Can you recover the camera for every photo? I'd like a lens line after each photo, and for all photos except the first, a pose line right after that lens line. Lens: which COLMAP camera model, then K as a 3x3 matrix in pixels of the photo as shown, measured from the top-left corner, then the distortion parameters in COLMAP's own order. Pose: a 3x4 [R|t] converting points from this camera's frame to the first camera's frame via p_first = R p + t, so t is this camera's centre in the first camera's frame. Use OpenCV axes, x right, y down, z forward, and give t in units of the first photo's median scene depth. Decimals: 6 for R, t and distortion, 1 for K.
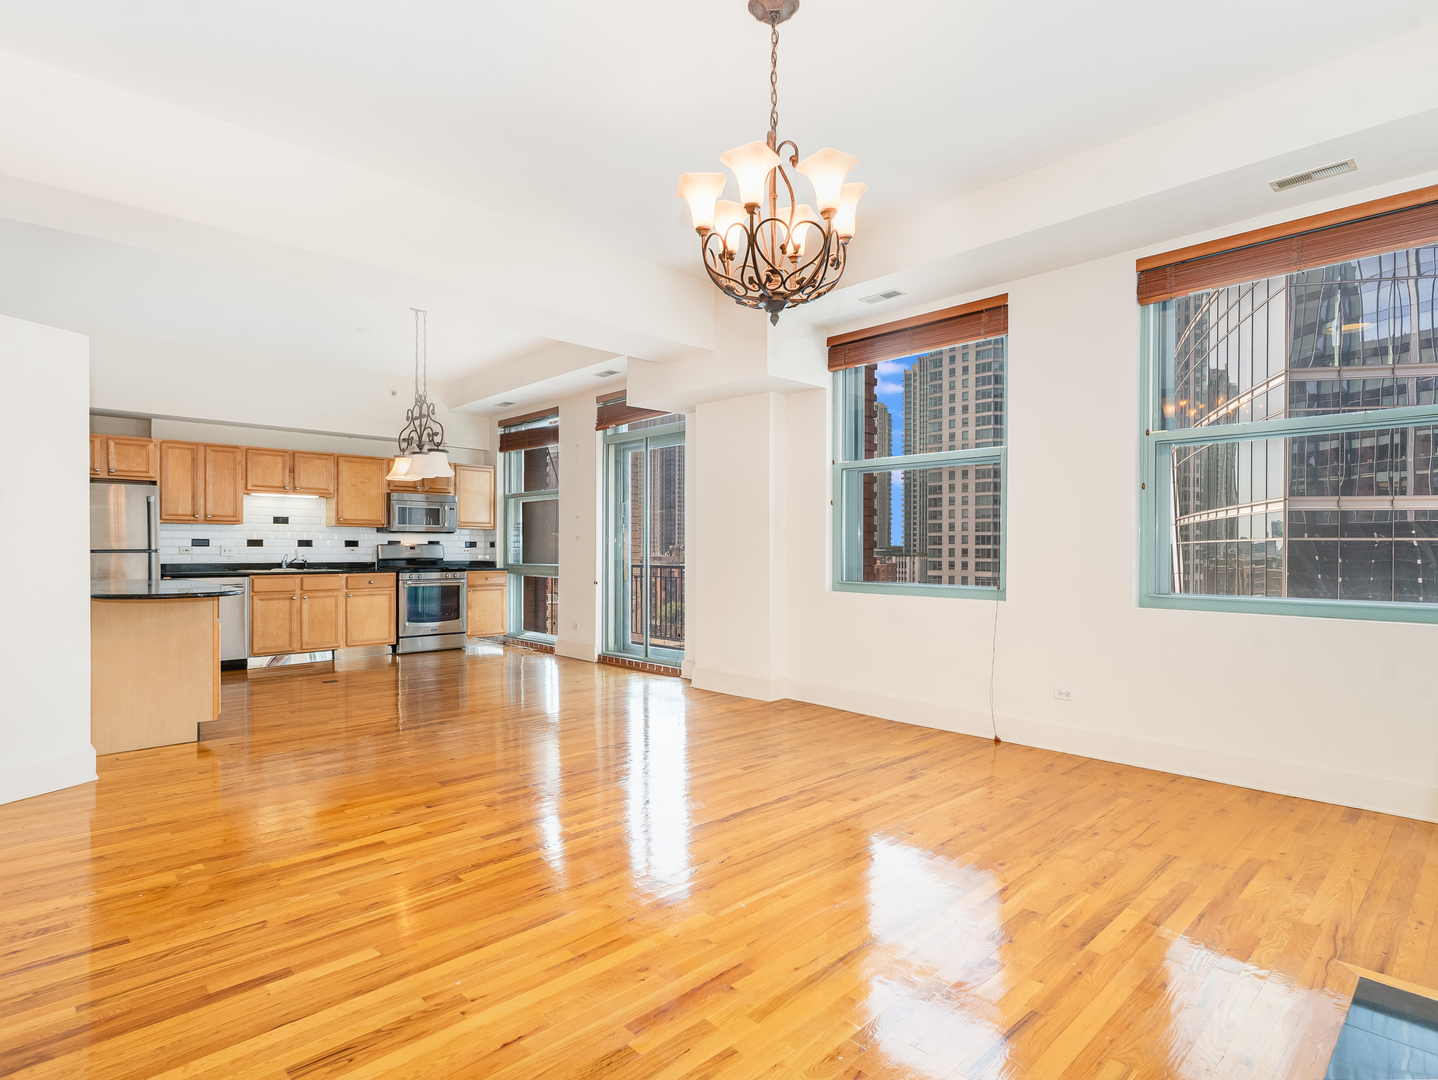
lens RADIAL K [[772.2, 0, 706.0], [0, 772.2, 545.4], [0, 0, 1]] dist [0.000578, 0.001991]
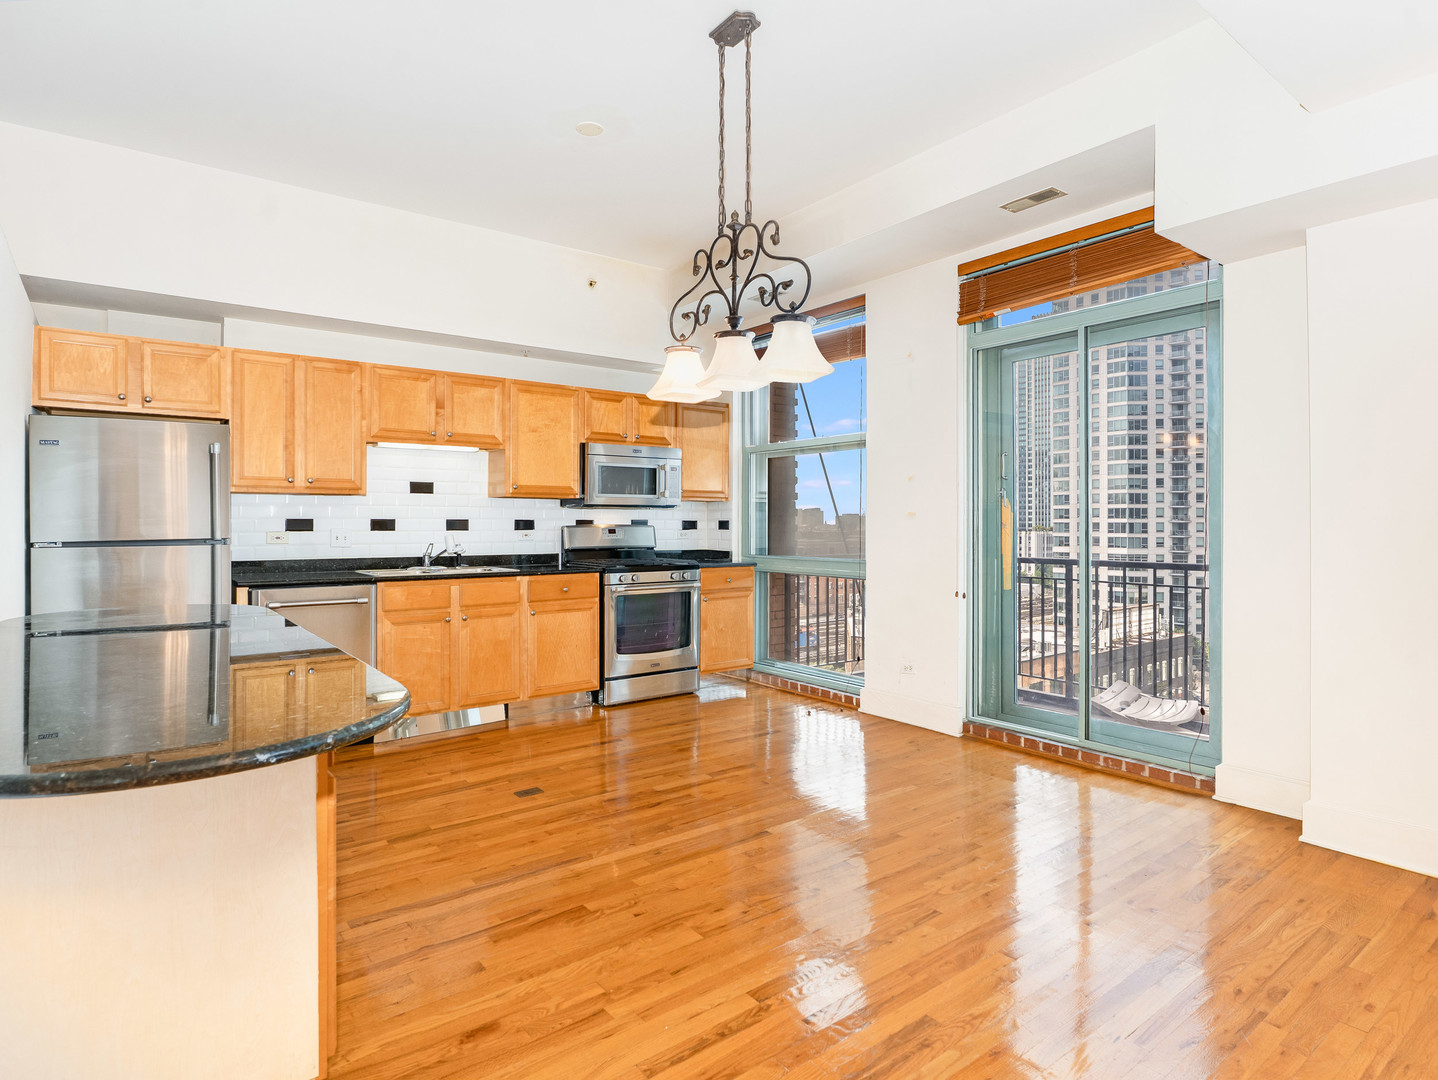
lens RADIAL K [[772.2, 0, 690.1], [0, 772.2, 517.5], [0, 0, 1]] dist [0.000578, 0.001991]
pose [[0.993160, -0.002872, -0.116724, -0.247421], [0.002566, 0.999993, -0.002771, -0.006202], [0.116731, 0.002452, 0.993161, 0.384829]]
